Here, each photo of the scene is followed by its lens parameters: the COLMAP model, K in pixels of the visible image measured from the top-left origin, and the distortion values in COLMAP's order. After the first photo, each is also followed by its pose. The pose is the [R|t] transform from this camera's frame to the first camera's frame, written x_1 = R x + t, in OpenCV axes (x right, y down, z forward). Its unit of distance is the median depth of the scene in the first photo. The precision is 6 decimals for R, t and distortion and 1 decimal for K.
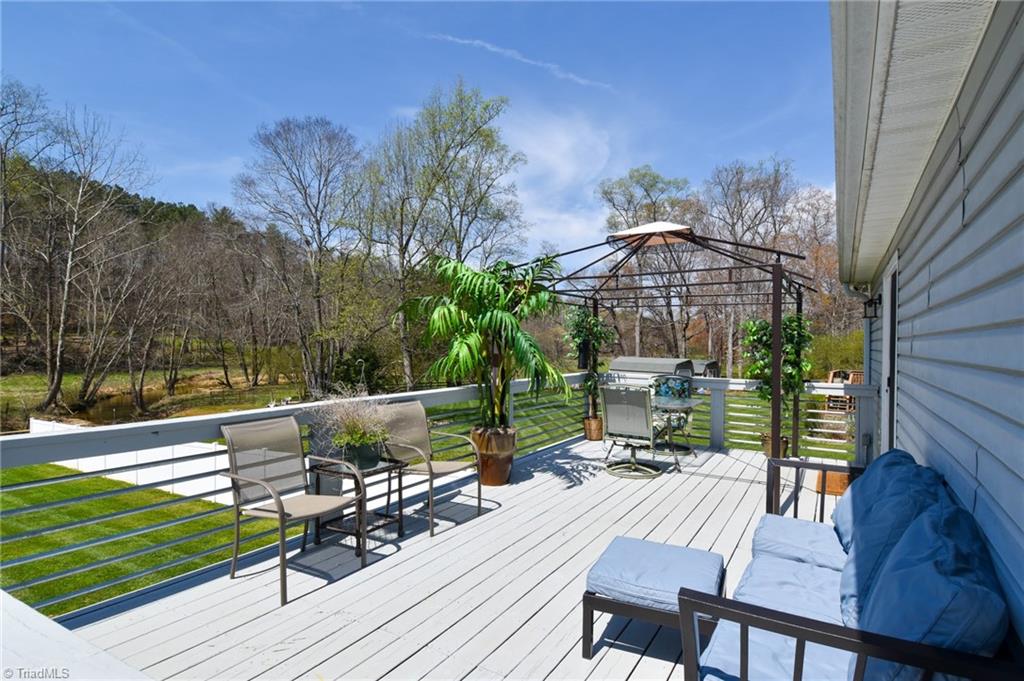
lens RADIAL K [[536.7, 0, 528.4], [0, 536.7, 345.1], [0, 0, 1]] dist [0.054384, -0.059619]
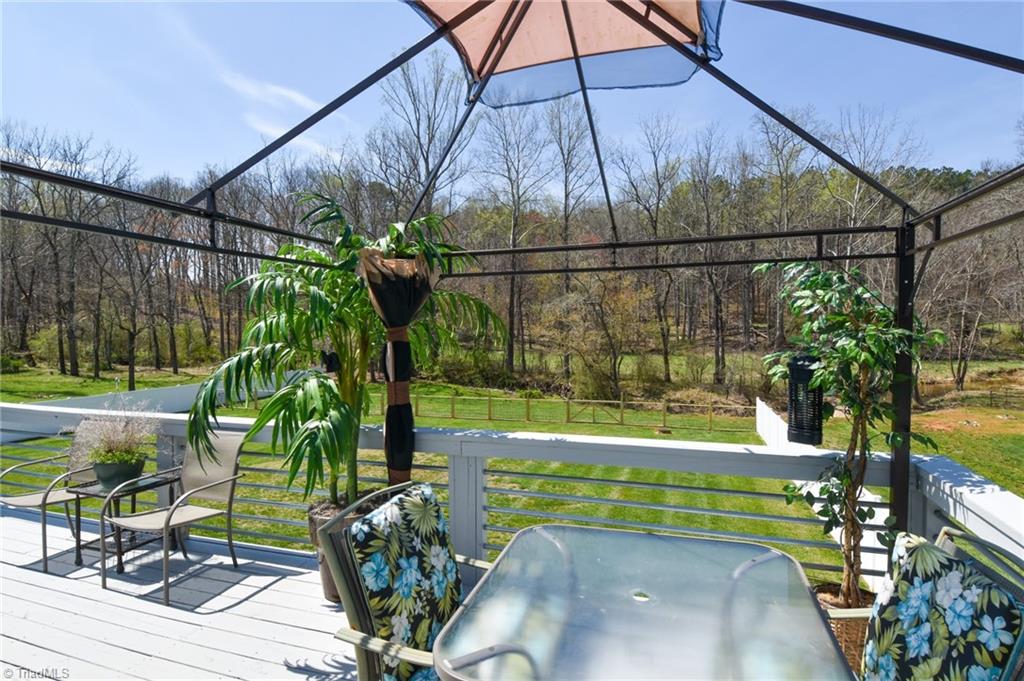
lens RADIAL K [[536.7, 0, 528.4], [0, 536.7, 345.1], [0, 0, 1]] dist [0.054384, -0.059619]
pose [[0.223789, 0.027548, -0.974248, 0.694155], [-0.003394, 0.999616, 0.027485, -0.053588], [0.974632, -0.002845, 0.223797, 1.265340]]
